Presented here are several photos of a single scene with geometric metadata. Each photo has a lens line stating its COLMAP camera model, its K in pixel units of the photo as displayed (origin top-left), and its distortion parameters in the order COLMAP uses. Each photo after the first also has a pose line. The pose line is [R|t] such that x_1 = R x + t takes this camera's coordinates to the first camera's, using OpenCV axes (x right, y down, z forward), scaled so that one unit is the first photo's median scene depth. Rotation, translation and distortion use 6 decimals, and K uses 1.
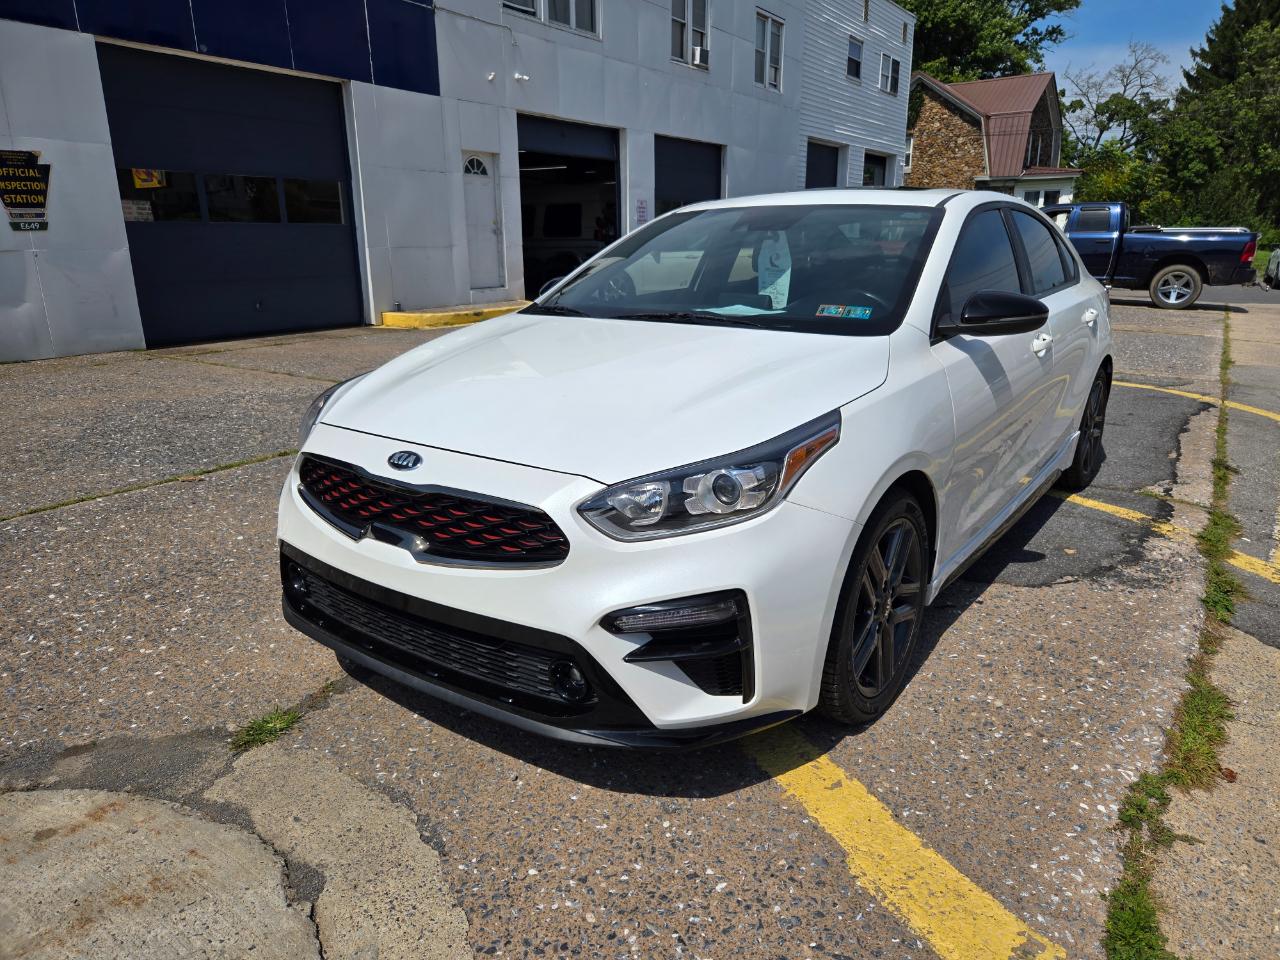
lens RADIAL K [[860.4, 0, 653.8], [0, 860.4, 478.4], [0, 0, 1]] dist [0.054266, -0.036328]
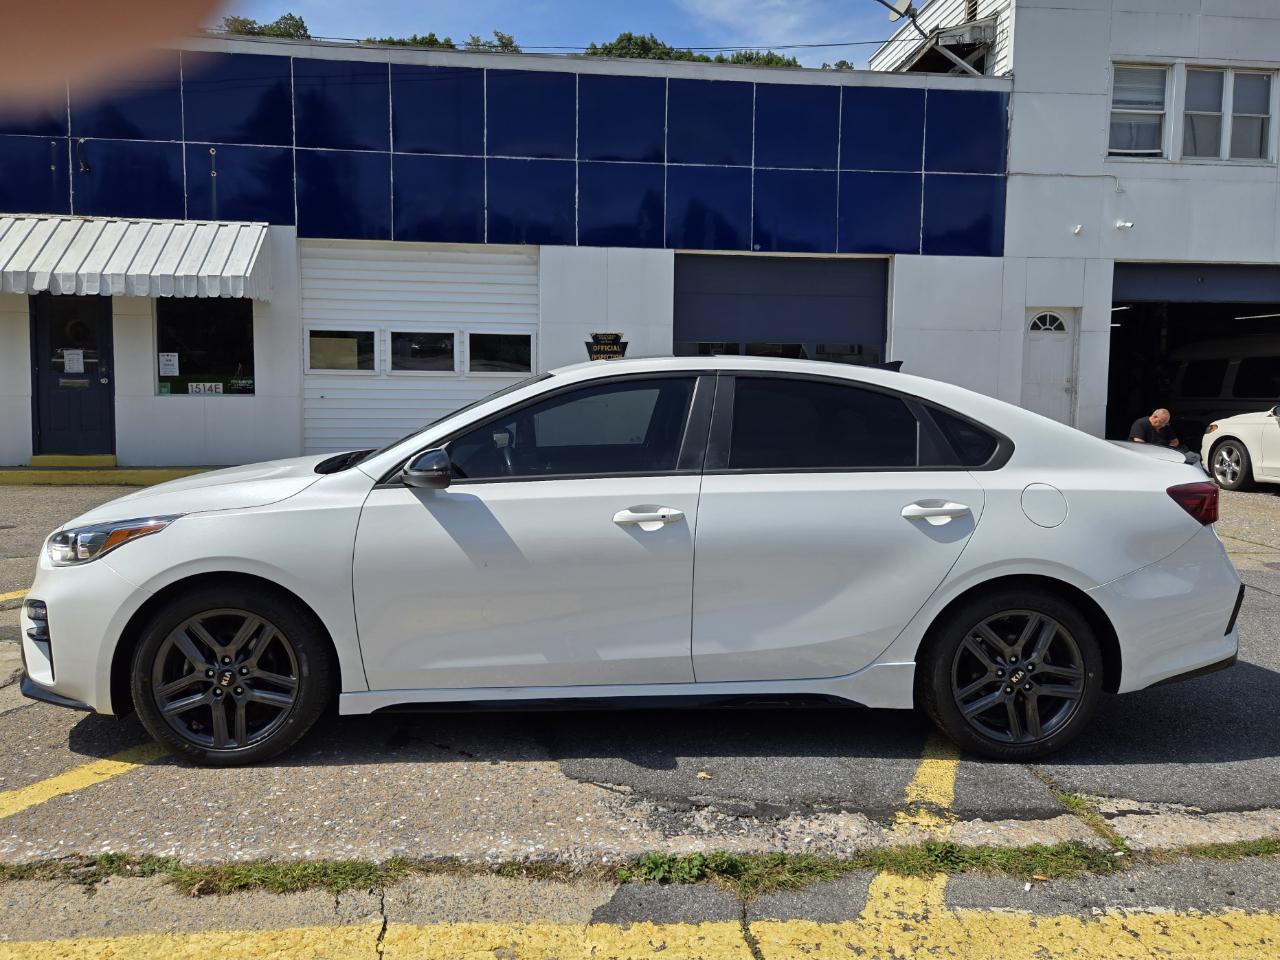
lens RADIAL K [[926.5, 0, 633.4], [0, 926.5, 448.0], [0, 0, 1]] dist [0.048972, -0.030710]
pose [[0.630367, 0.062274, -0.773796, 0.964042], [-0.223798, 0.969036, -0.104329, -0.097018], [0.743339, 0.238939, 0.624785, 0.285781]]
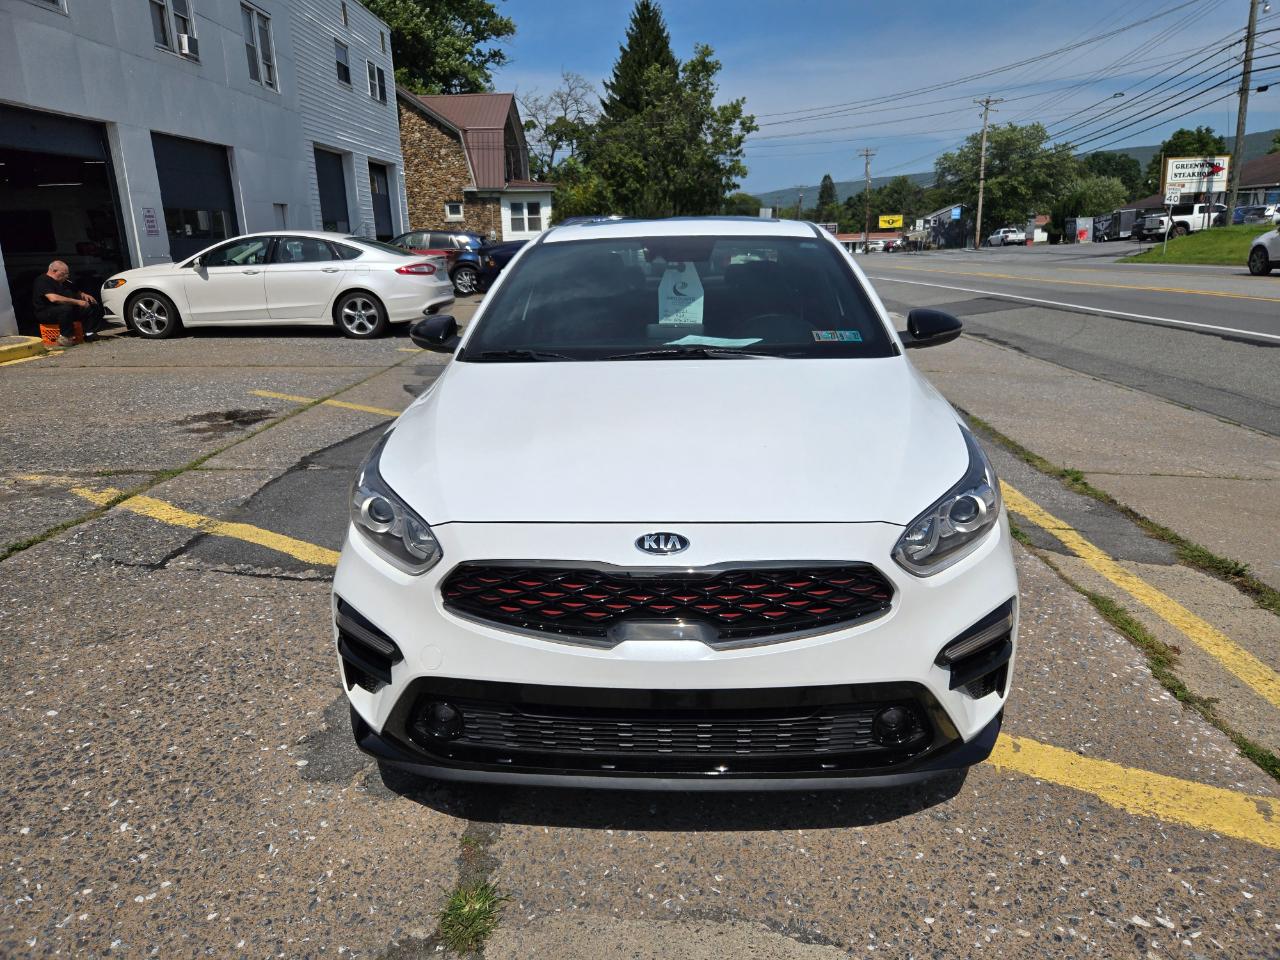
lens RADIAL K [[860.3, 0, 648.8], [0, 860.3, 477.6], [0, 0, 1]] dist [0.056466, -0.040003]
pose [[0.839173, -0.159320, 0.520006, -0.377705], [0.163290, 0.985826, 0.038525, -0.062635], [-0.518773, 0.052583, 0.853294, 0.125651]]
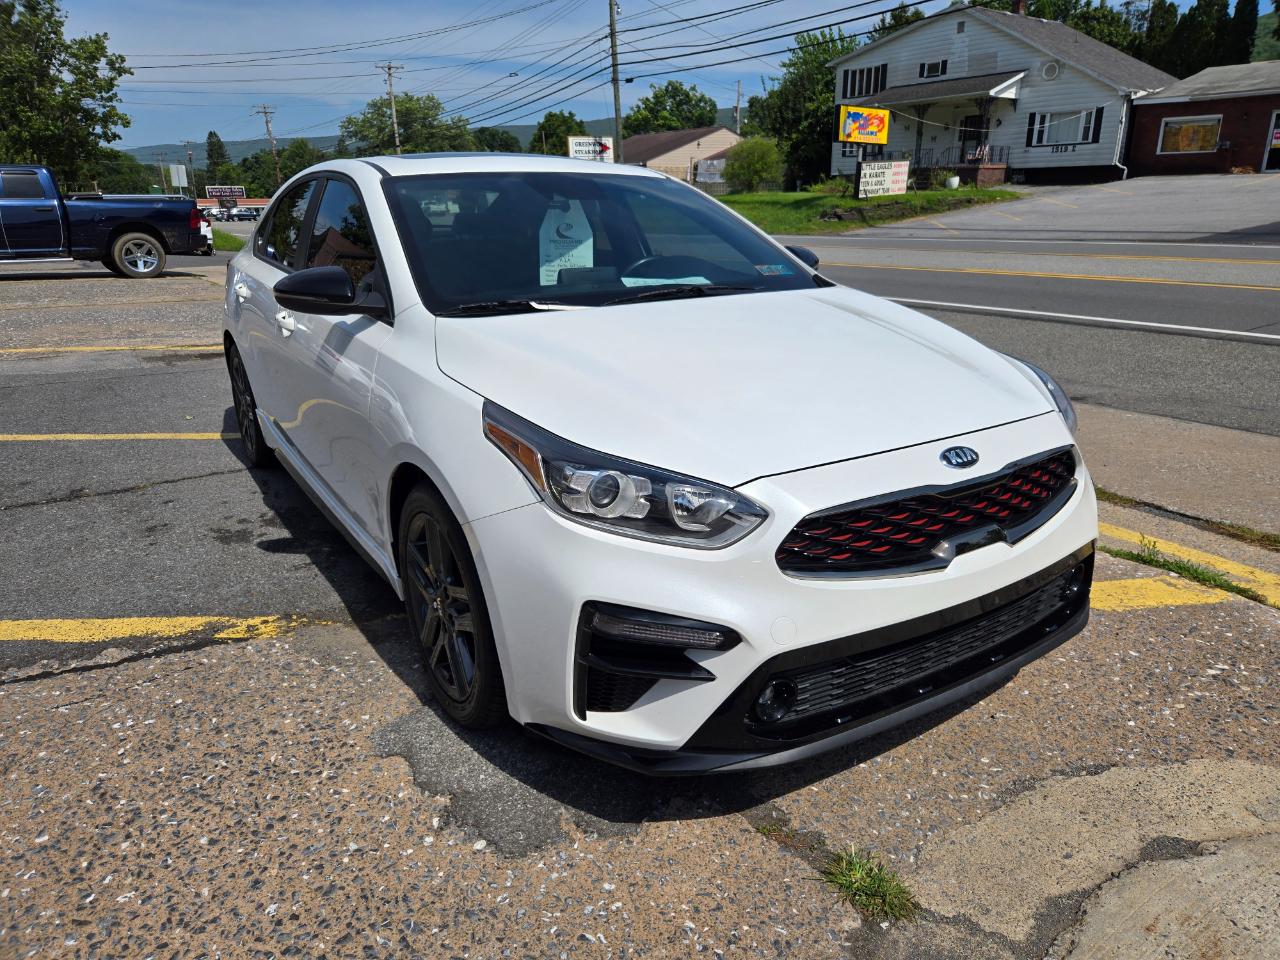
lens RADIAL K [[860.3, 0, 651.5], [0, 860.3, 482.4], [0, 0, 1]] dist [0.056466, -0.040003]
pose [[0.353947, -0.295836, 0.887244, -0.611548], [0.261285, 0.942161, 0.209913, -0.136333], [-0.898027, 0.157526, 0.410772, 0.464617]]
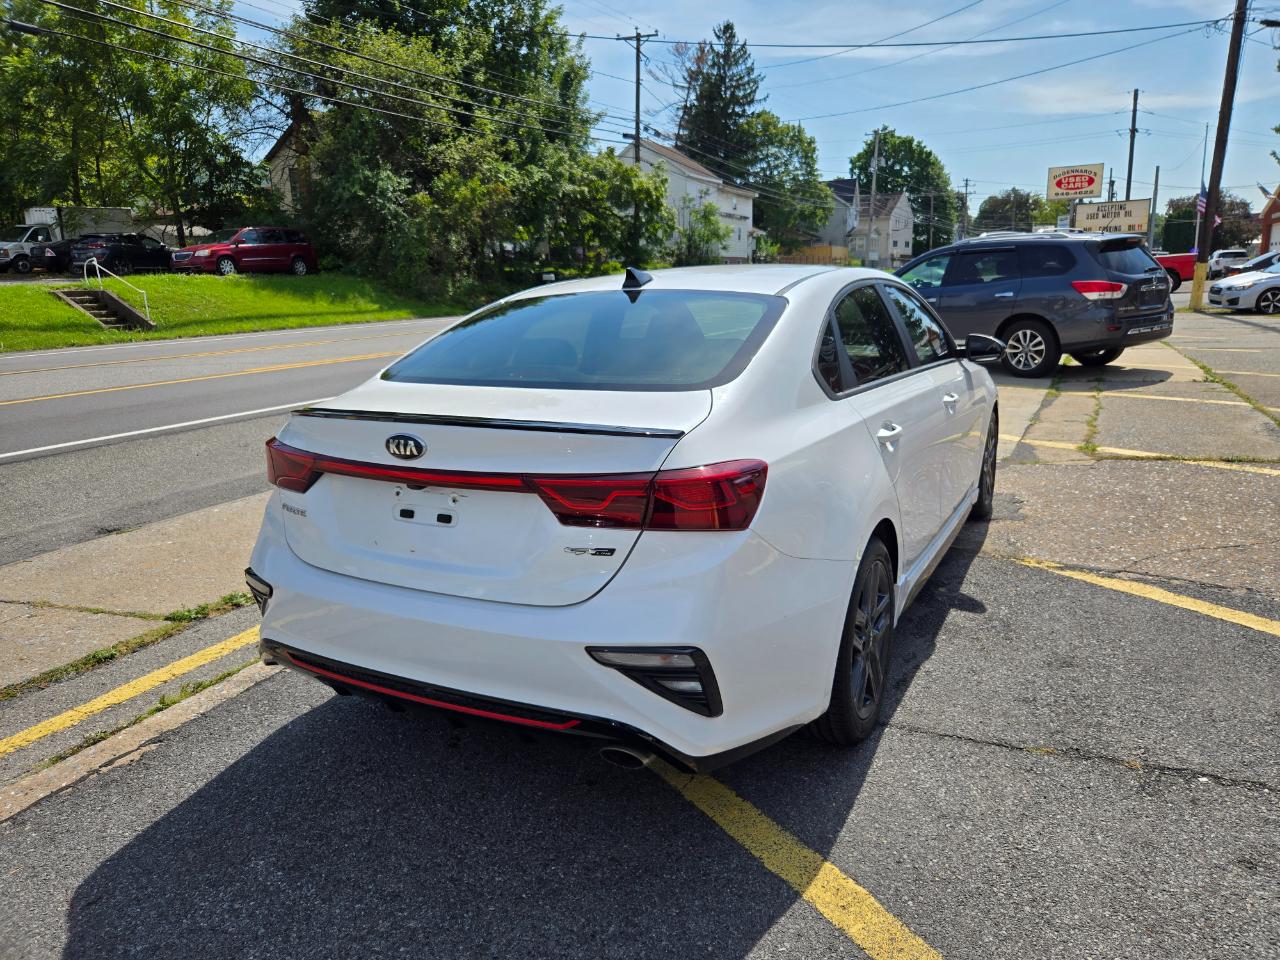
lens RADIAL K [[860.3, 0, 652.9], [0, 860.3, 467.5], [0, 0, 1]] dist [0.056466, -0.040003]
pose [[-0.989210, 0.060485, -0.133438, 0.441639], [-0.008098, 0.886831, 0.462022, -0.551087], [0.146283, 0.458118, -0.876772, 1.841851]]
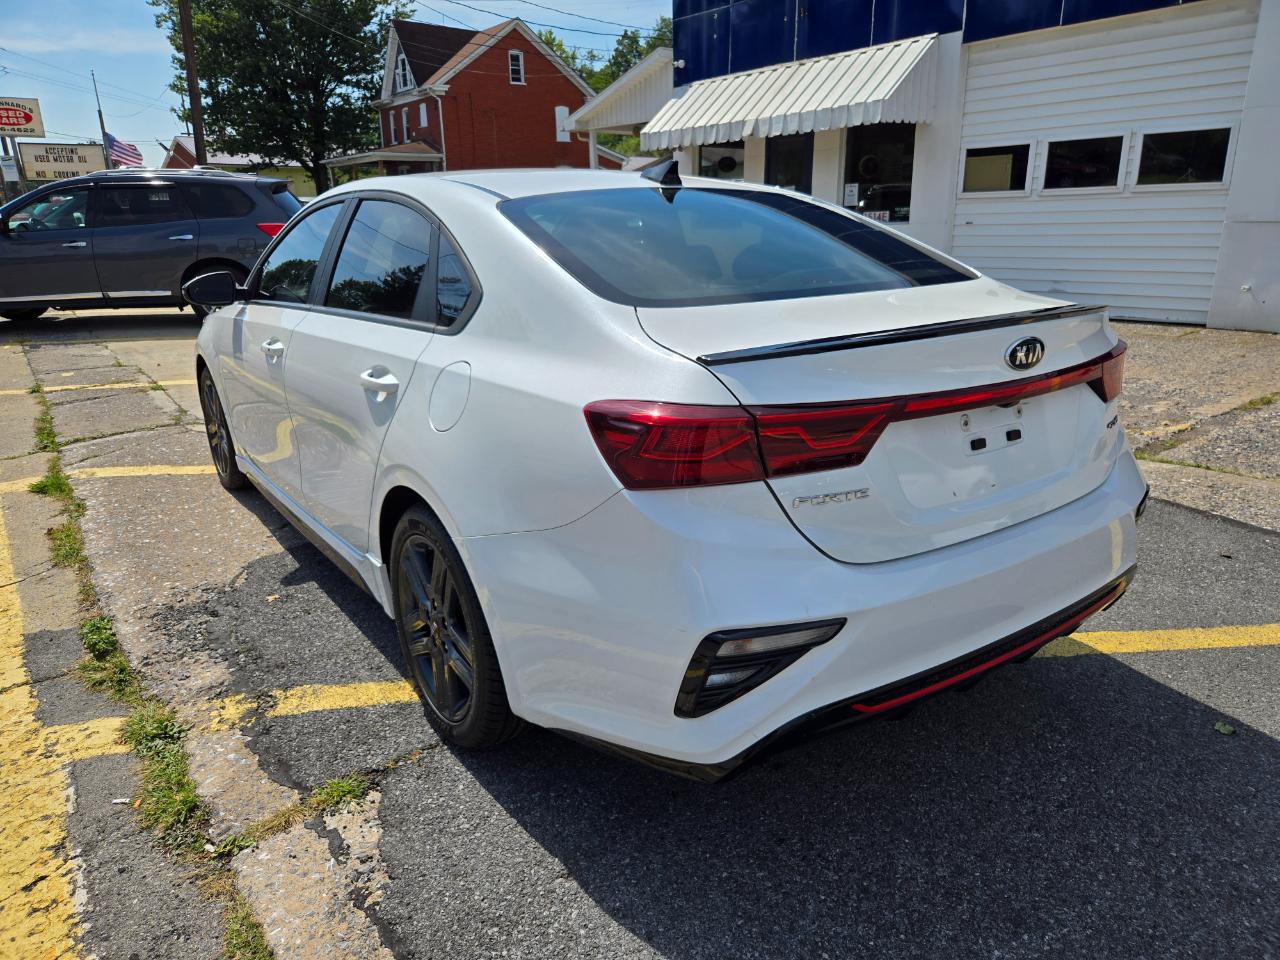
lens RADIAL K [[860.3, 0, 640.1], [0, 860.3, 485.7], [0, 0, 1]] dist [0.056466, -0.040003]
pose [[-0.319333, 0.290094, -0.902149, 0.976659], [-0.239601, 0.896344, 0.373039, -0.377973], [0.916852, 0.335279, -0.216726, 1.304903]]
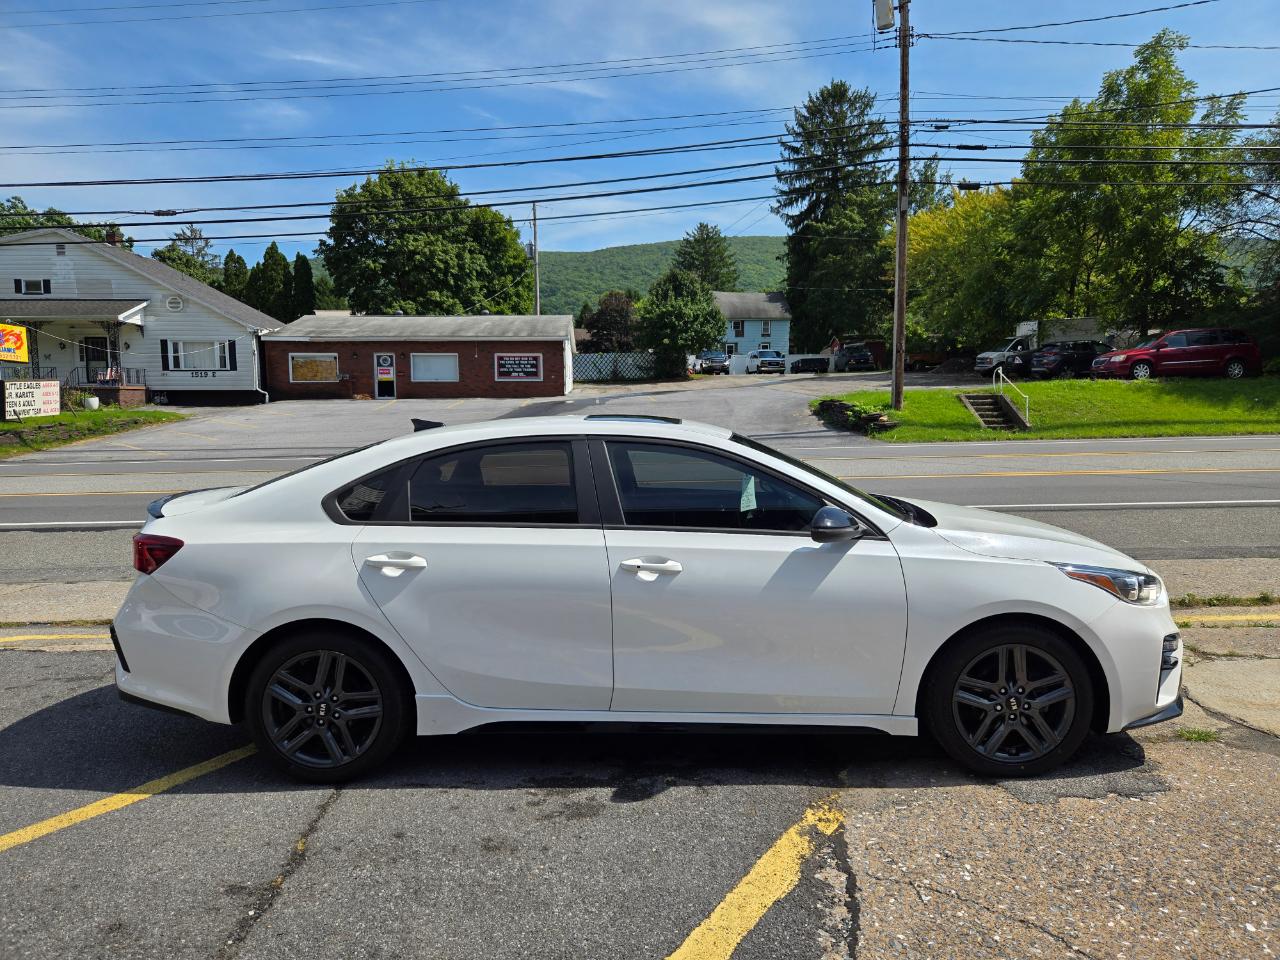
lens RADIAL K [[860.3, 0, 651.0], [0, 860.3, 478.7], [0, 0, 1]] dist [0.056466, -0.040003]
pose [[-0.580162, -0.065060, 0.811899, -0.675054], [0.230655, 0.942877, 0.240376, -0.479560], [-0.781160, 0.326725, -0.532015, 1.478182]]
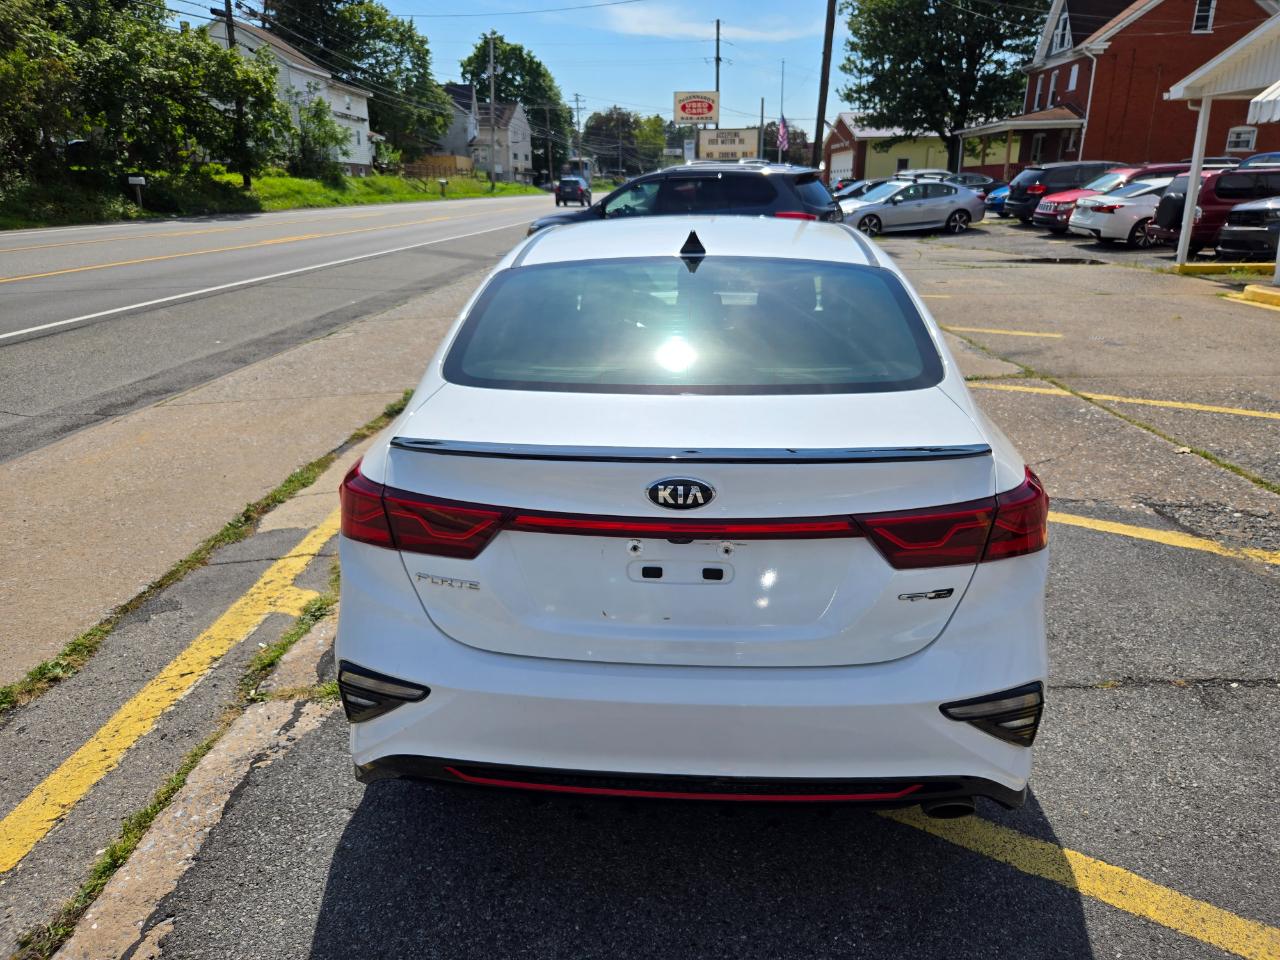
lens RADIAL K [[860.3, 0, 647.6], [0, 860.3, 468.7], [0, 0, 1]] dist [0.056466, -0.040003]
pose [[-0.845448, 0.172090, -0.505572, 0.730447], [-0.136235, 0.845847, 0.515735, -0.536314], [0.516390, 0.504903, -0.691675, 1.625474]]
